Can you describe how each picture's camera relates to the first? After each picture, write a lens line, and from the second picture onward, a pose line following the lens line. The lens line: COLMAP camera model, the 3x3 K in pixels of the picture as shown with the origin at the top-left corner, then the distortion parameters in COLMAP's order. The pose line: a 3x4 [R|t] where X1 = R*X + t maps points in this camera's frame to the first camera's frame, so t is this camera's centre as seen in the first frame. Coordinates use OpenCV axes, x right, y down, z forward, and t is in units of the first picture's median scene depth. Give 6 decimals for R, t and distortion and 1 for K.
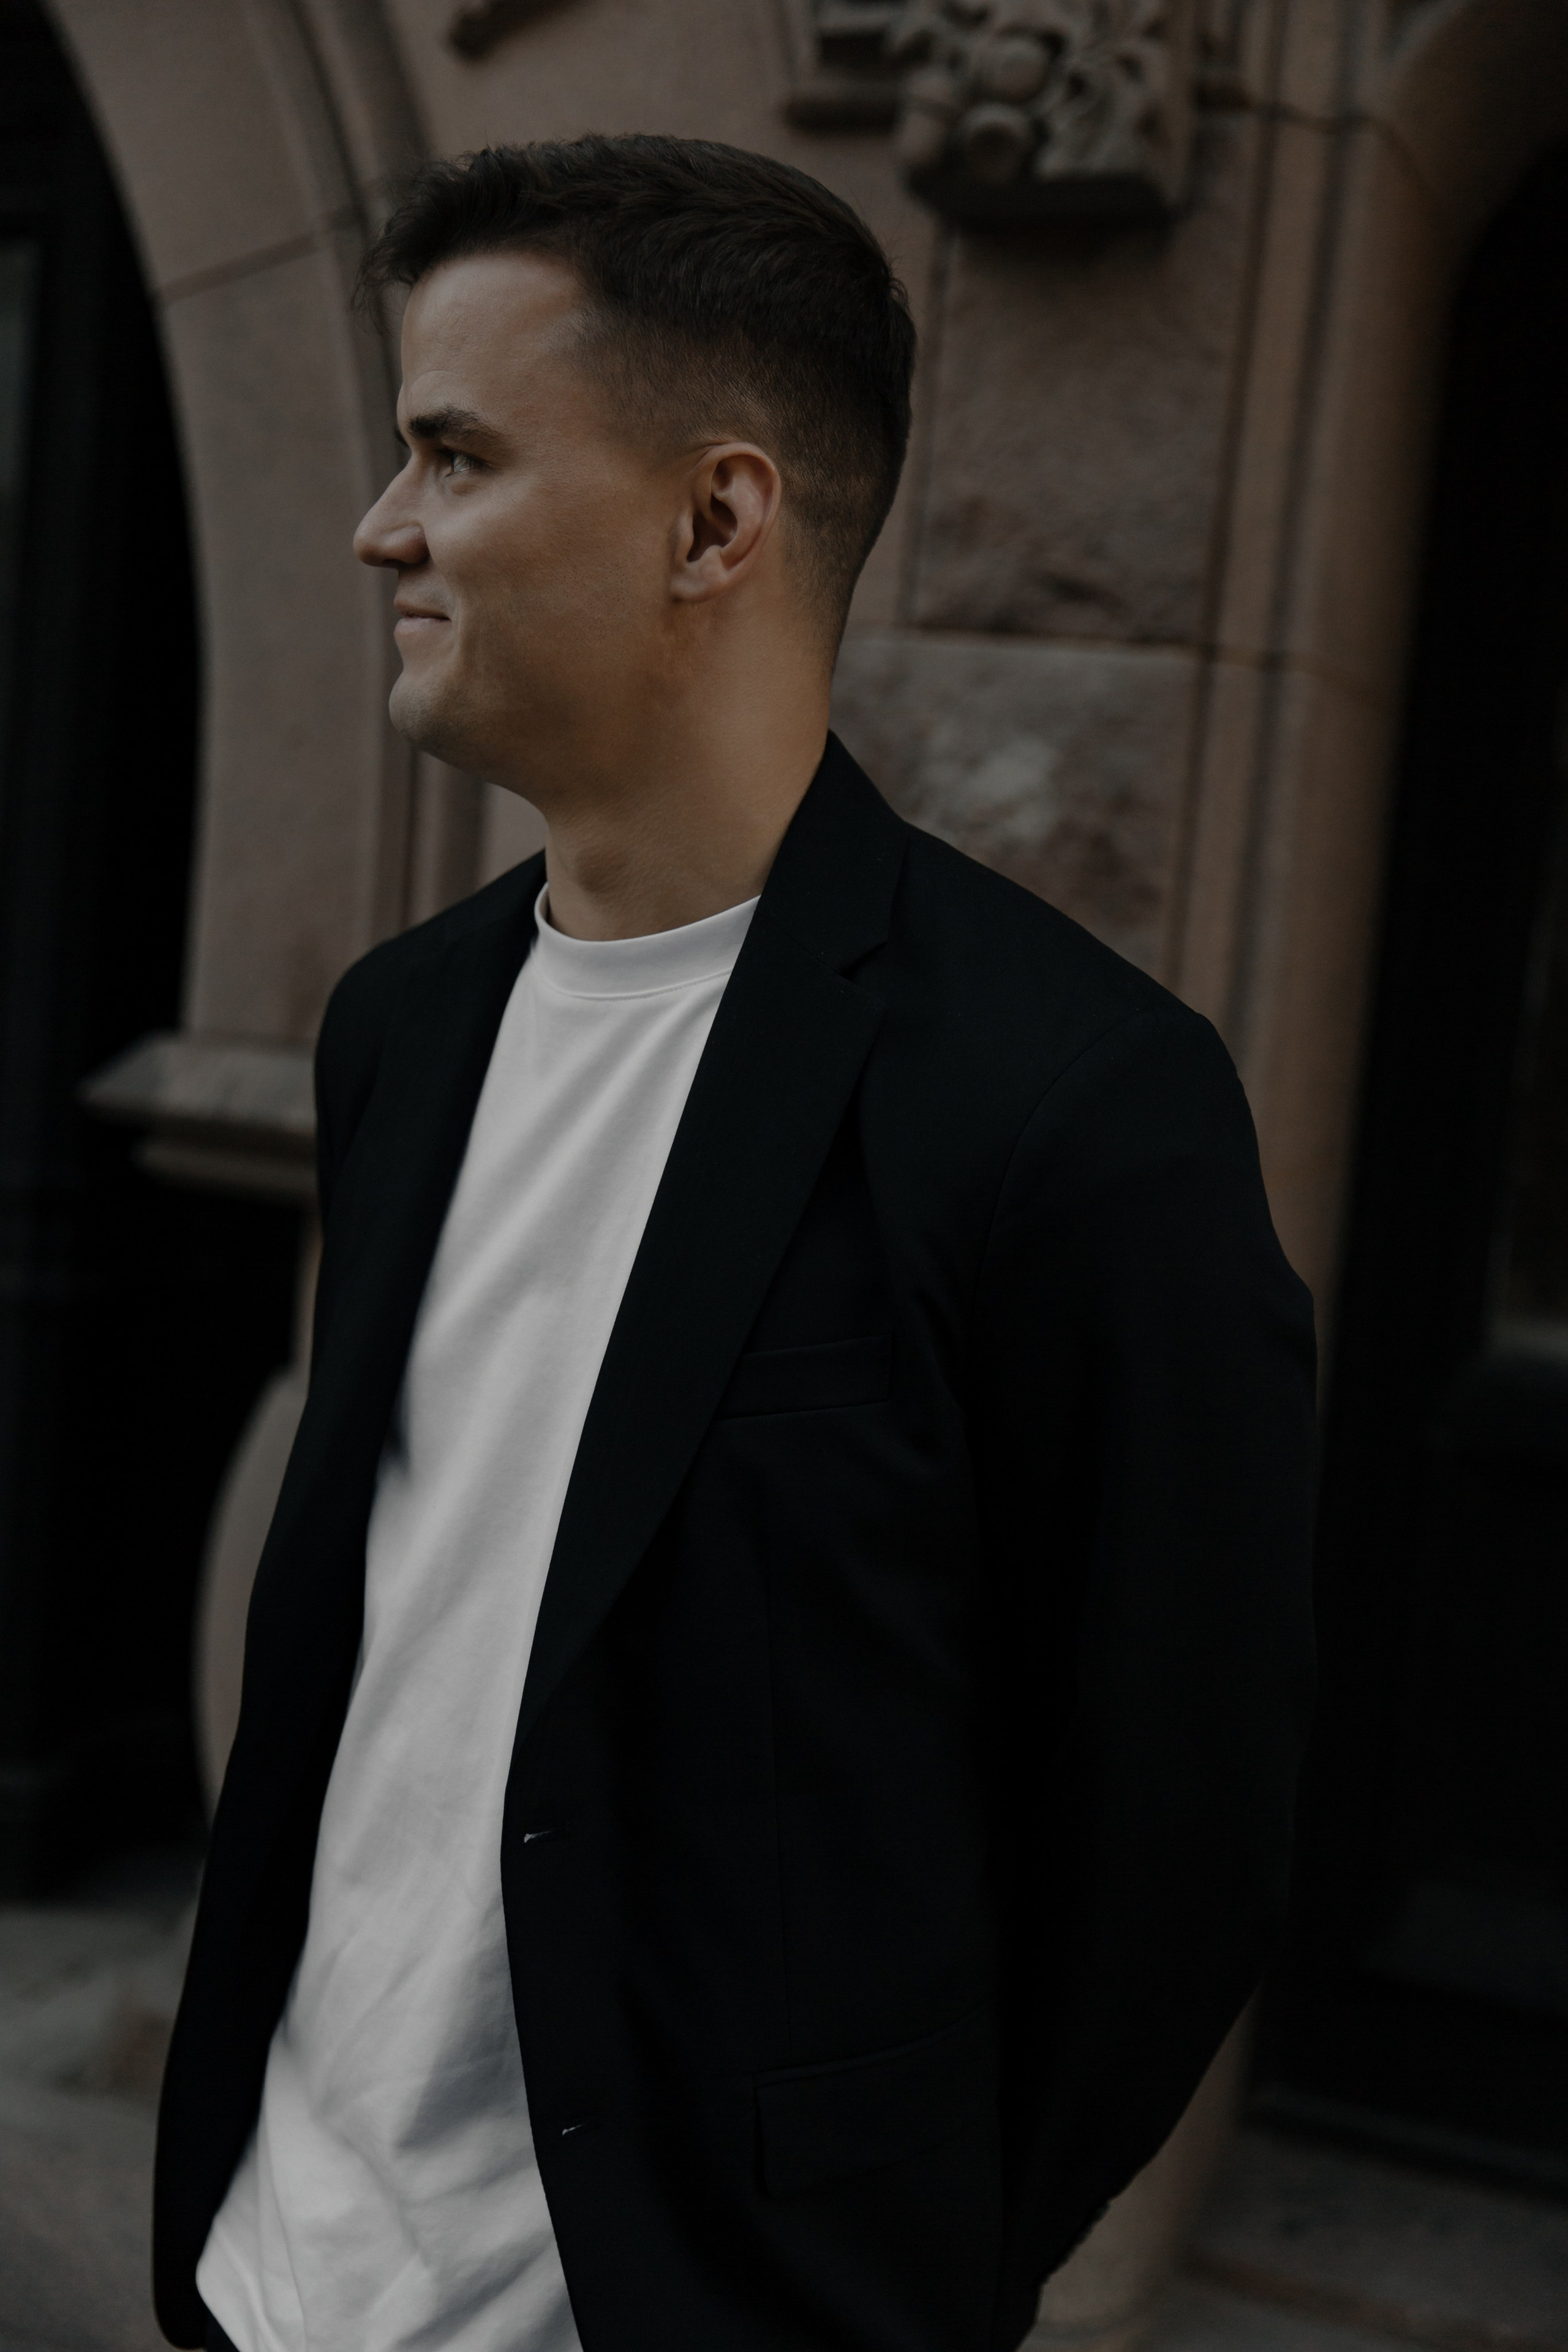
lens RADIAL K [[3041.2, 0, 728.4], [0, 3041.2, 1227.1], [0, 0, 1]] dist [0.014938, 0.012112]
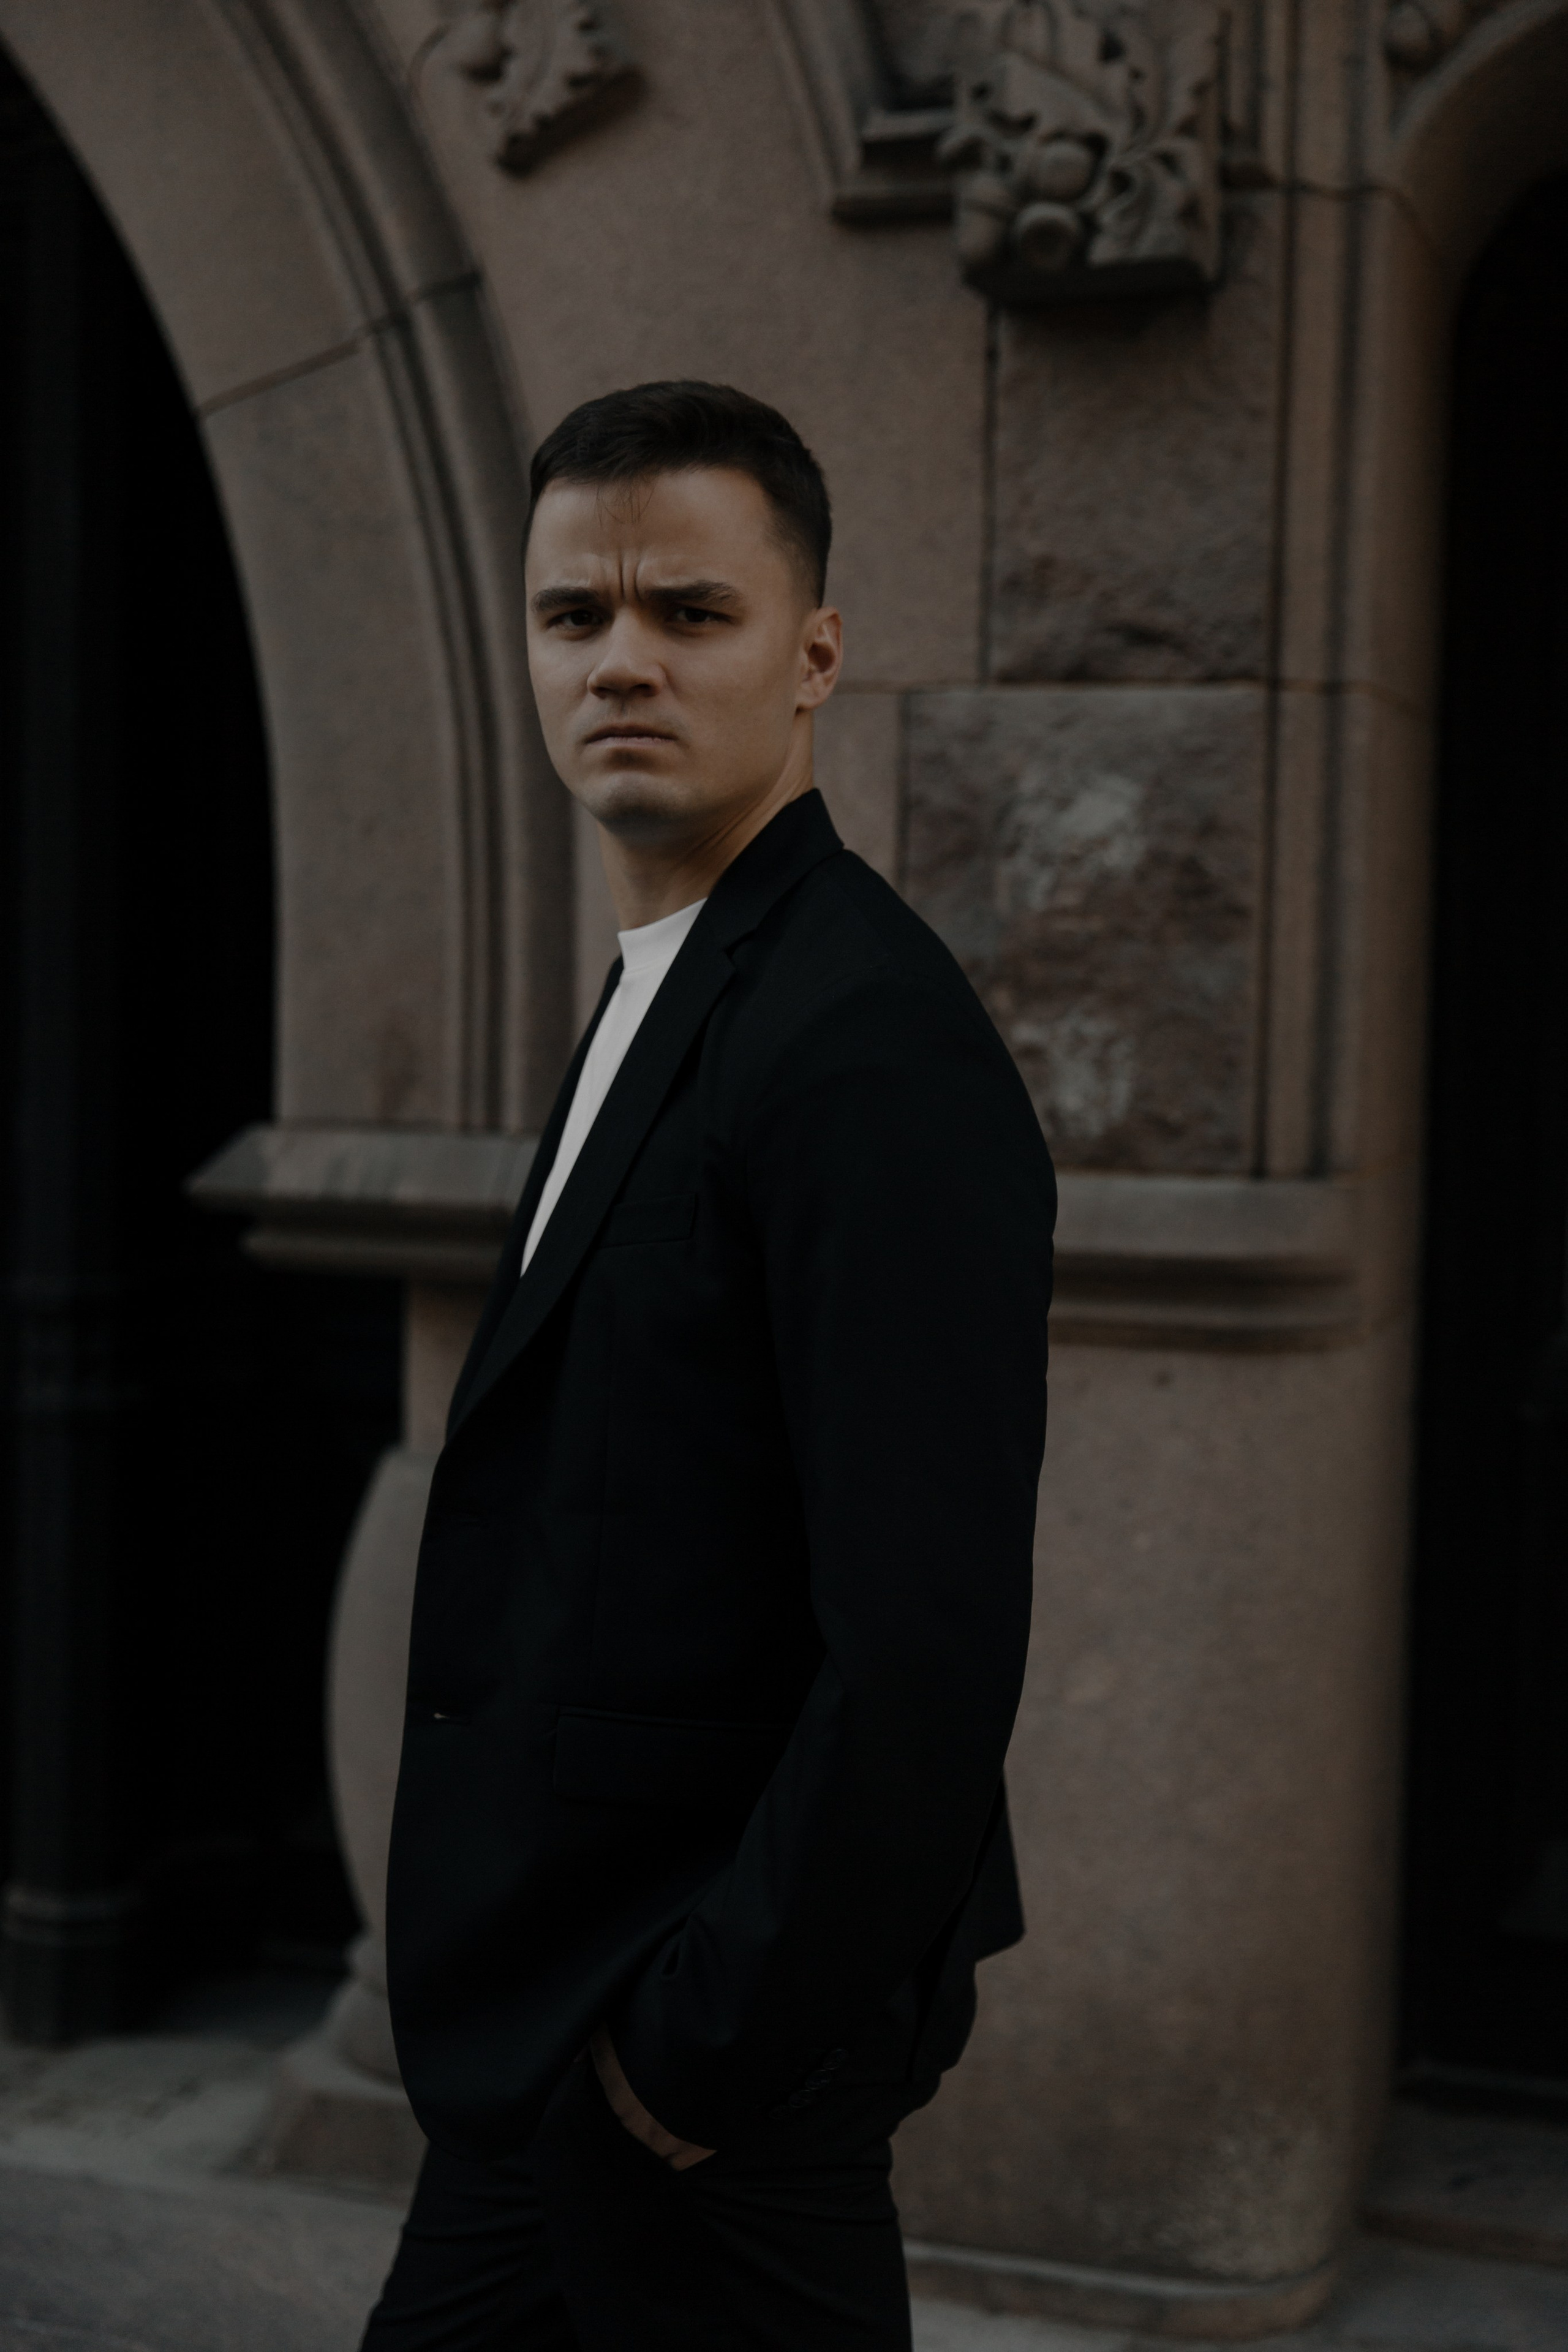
lens RADIAL K [[3529.5, 0, 703.9], [0, 3529.5, 1235.3], [0, 0, 1]] dist [-0.002199, 0.113918]
pose [[0.996053, -0.080338, 0.037729, -0.105710], [0.081391, 0.996309, -0.027277, 0.022943], [-0.035398, 0.030240, 0.998916, -0.233342]]
